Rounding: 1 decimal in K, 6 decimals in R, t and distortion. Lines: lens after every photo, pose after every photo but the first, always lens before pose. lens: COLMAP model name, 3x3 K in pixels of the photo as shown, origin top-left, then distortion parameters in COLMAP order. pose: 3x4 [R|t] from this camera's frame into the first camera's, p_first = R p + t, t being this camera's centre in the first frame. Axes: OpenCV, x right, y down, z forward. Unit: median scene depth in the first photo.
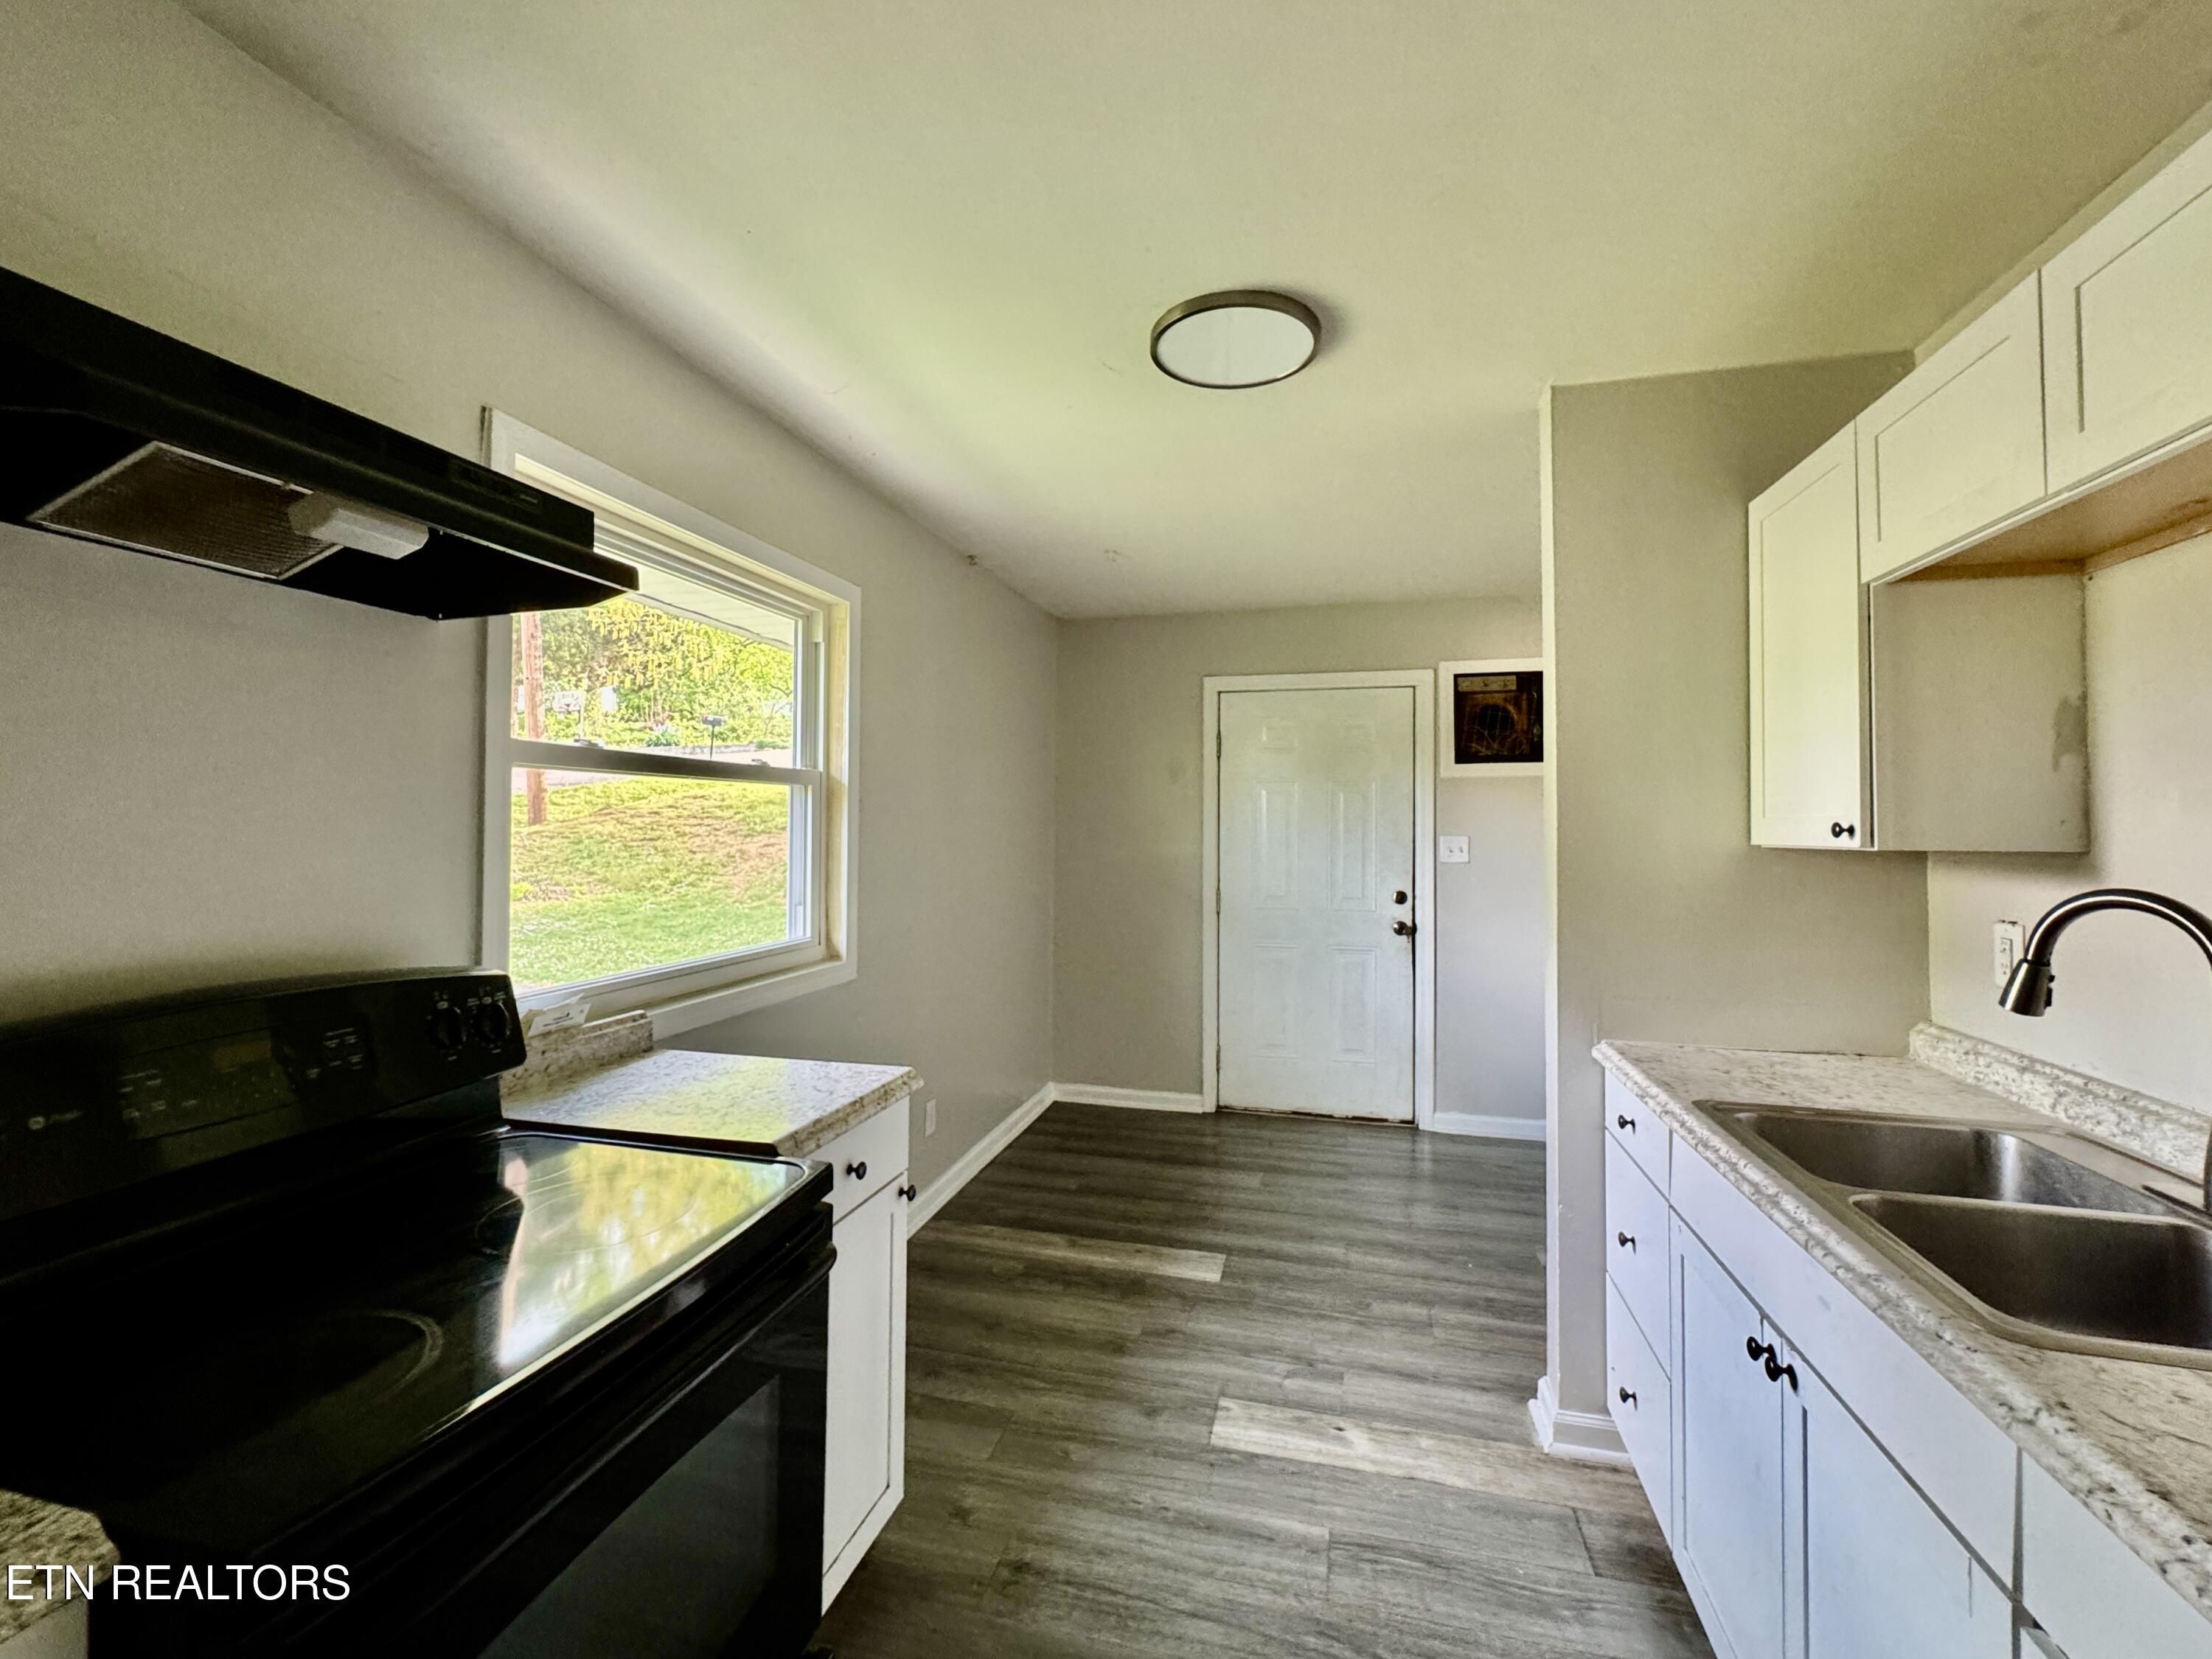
lens RADIAL K [[930.2, 0, 1106.0], [0, 930.2, 829.5], [0, 0, 1]] dist [-0.000087, 0.000065]
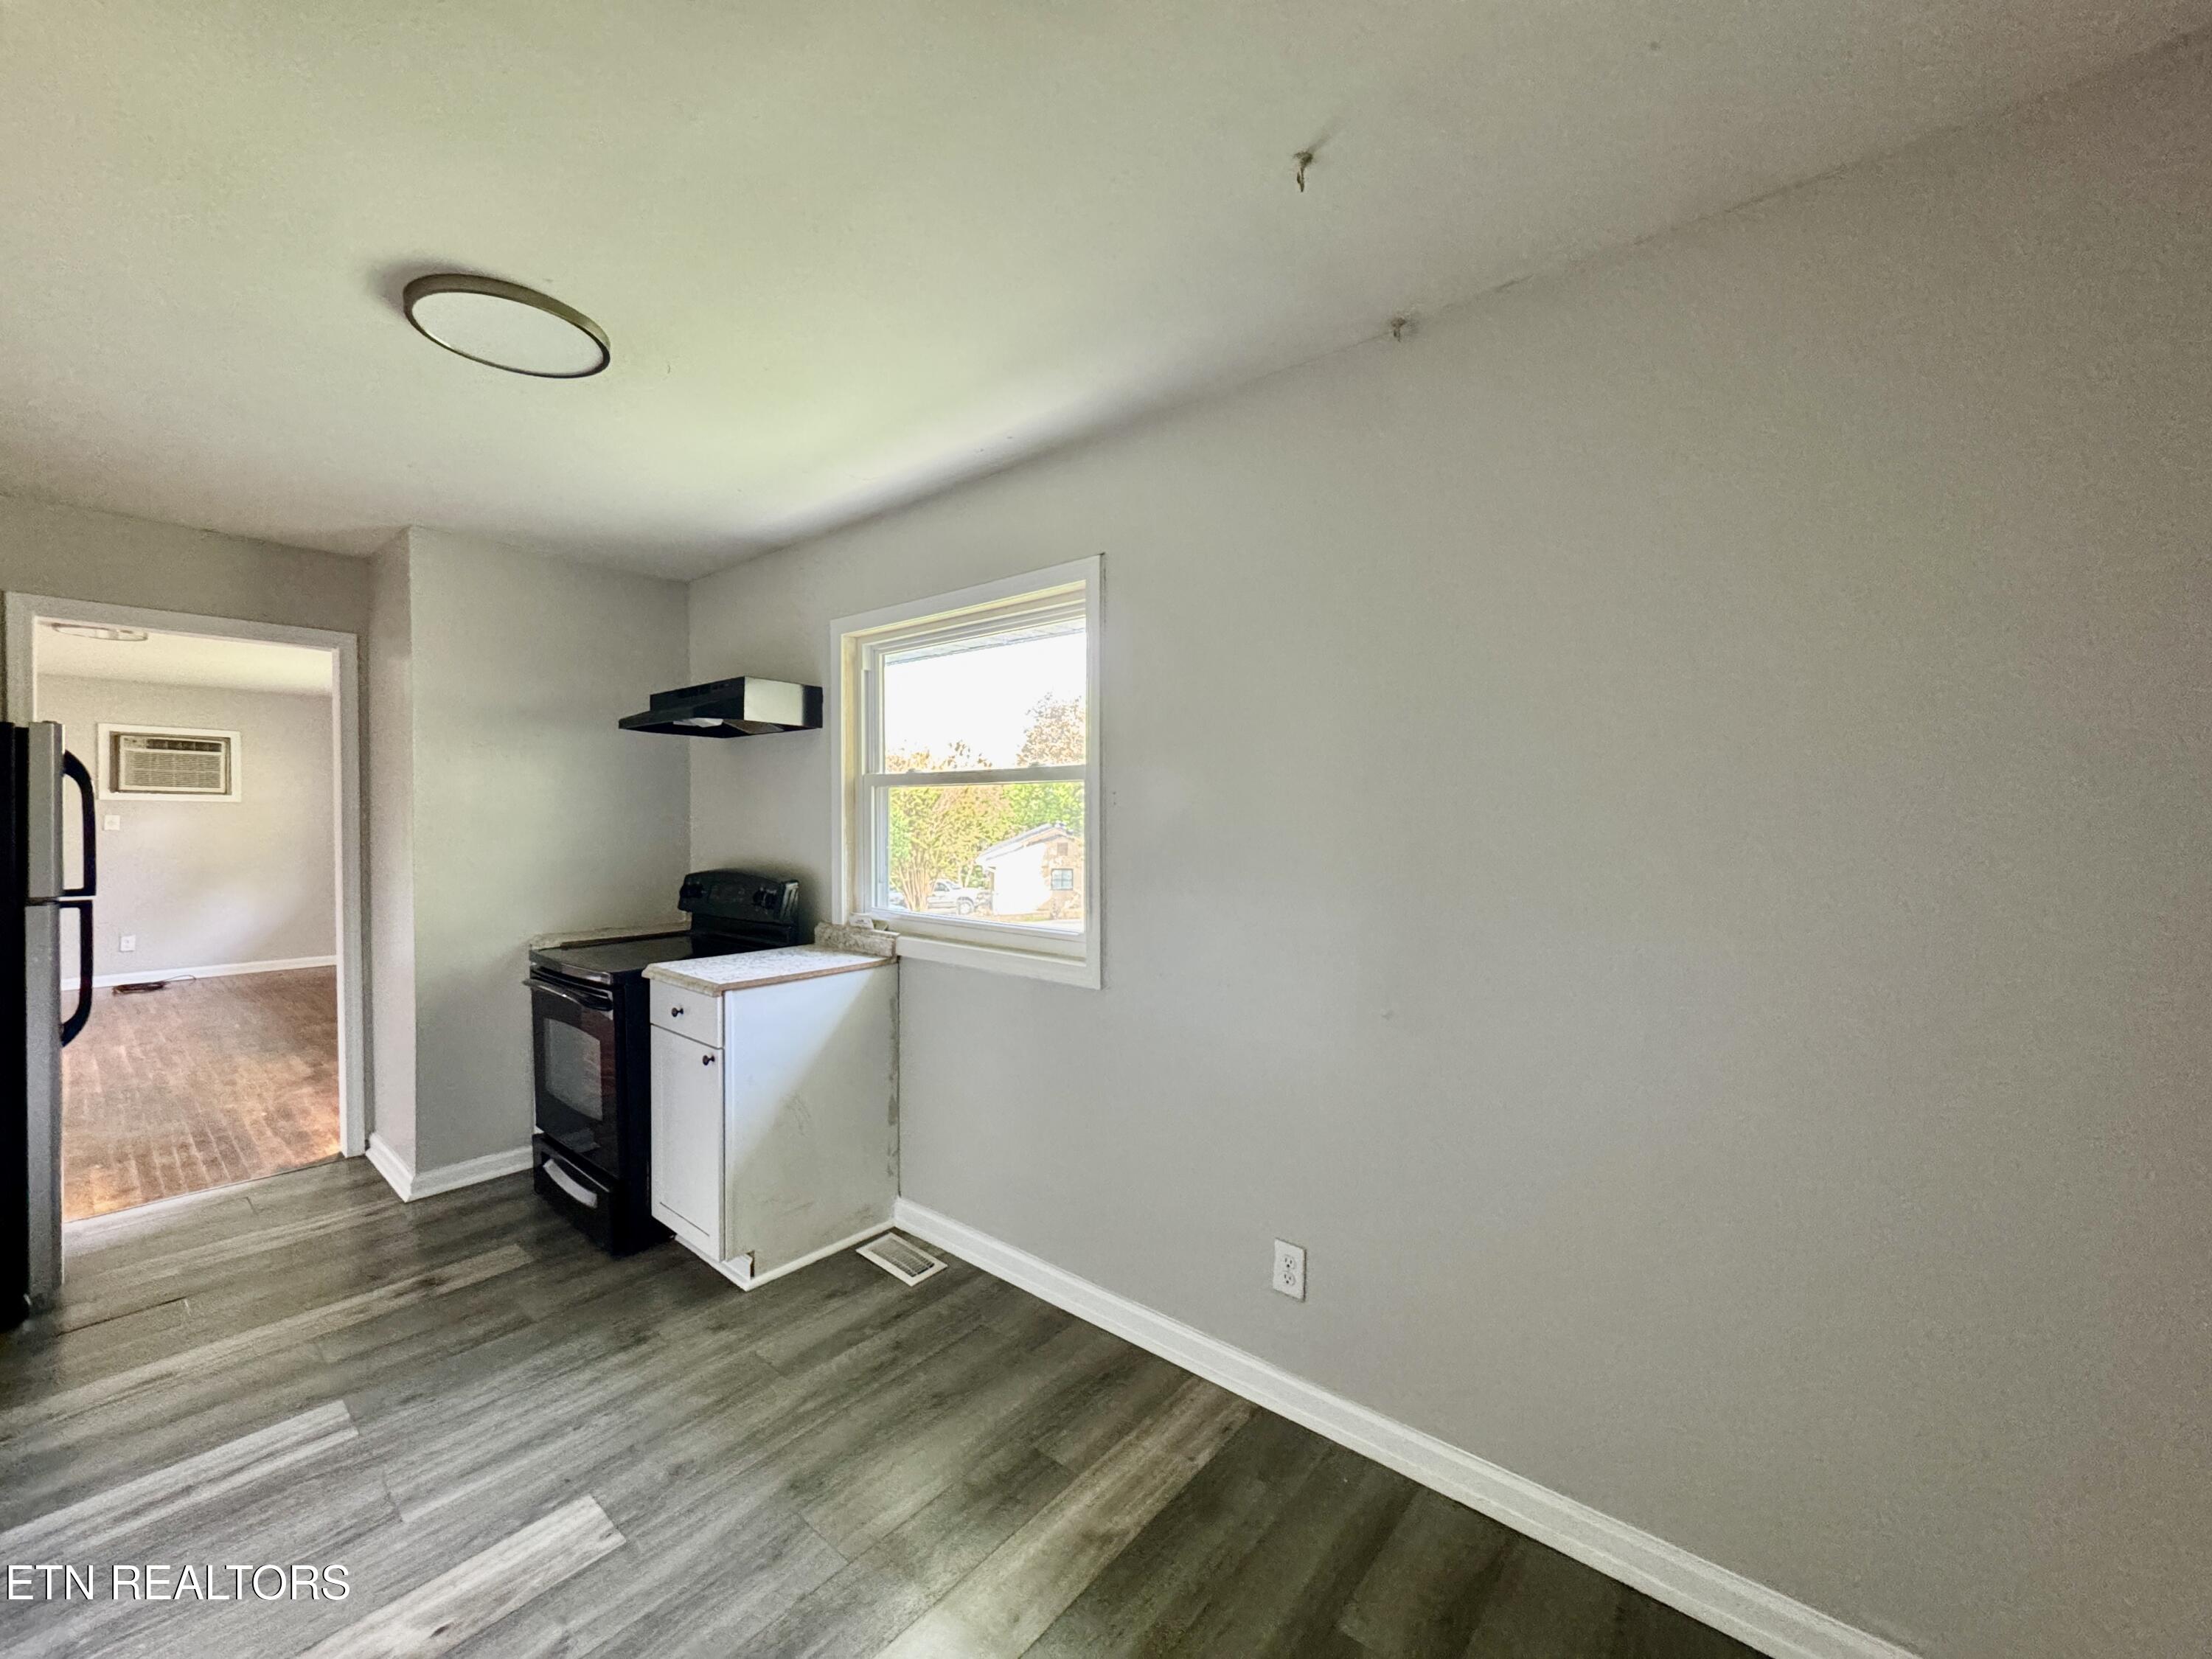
lens RADIAL K [[884.5, 0, 1108.8], [0, 884.5, 823.3], [0, 0, 1]] dist [0.001413, -0.000327]
pose [[-0.424971, 0.002251, -0.905204, 0.688810], [-0.012362, 0.999889, 0.008291, -0.012812], [0.905123, 0.014714, -0.424896, 1.845154]]
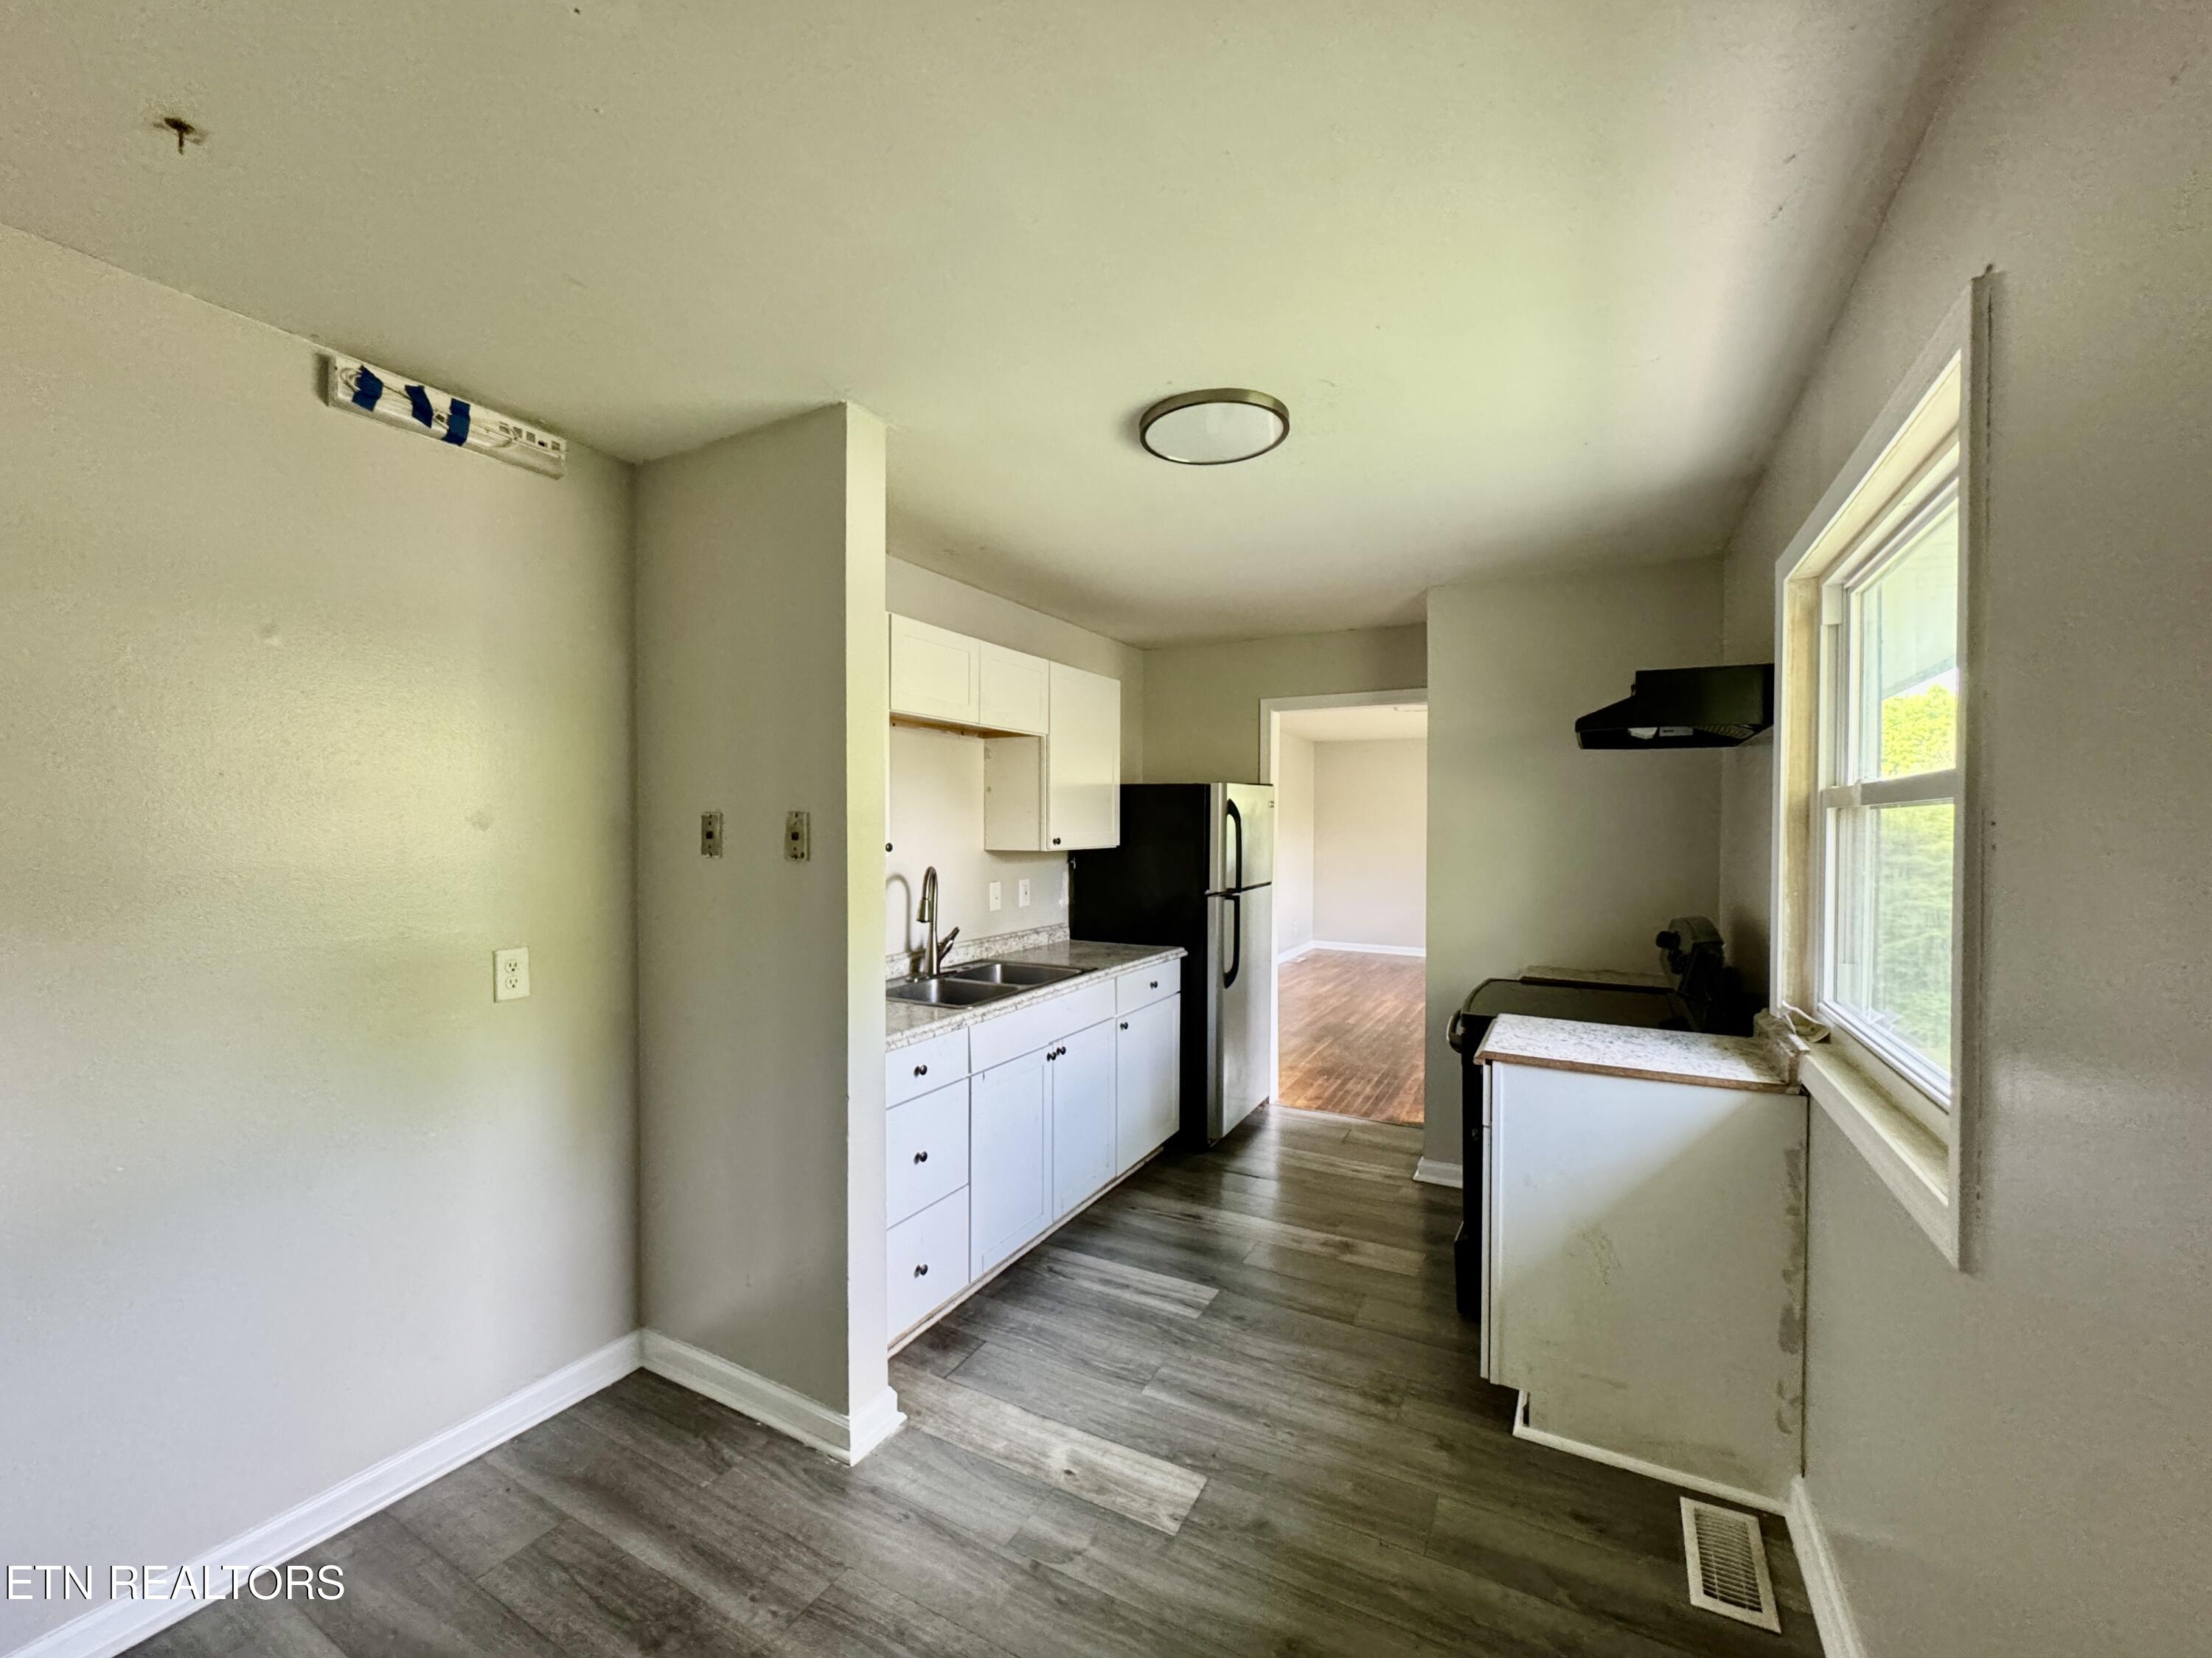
lens RADIAL K [[893.7, 0, 1106.0], [0, 893.7, 829.0], [0, 0, 1]] dist [-0.001763, -0.000004]
pose [[-0.968982, -0.011139, 0.246879, -0.010161], [-0.008550, 0.999897, 0.011558, -0.040515], [-0.246983, 0.009088, -0.968977, 1.964101]]
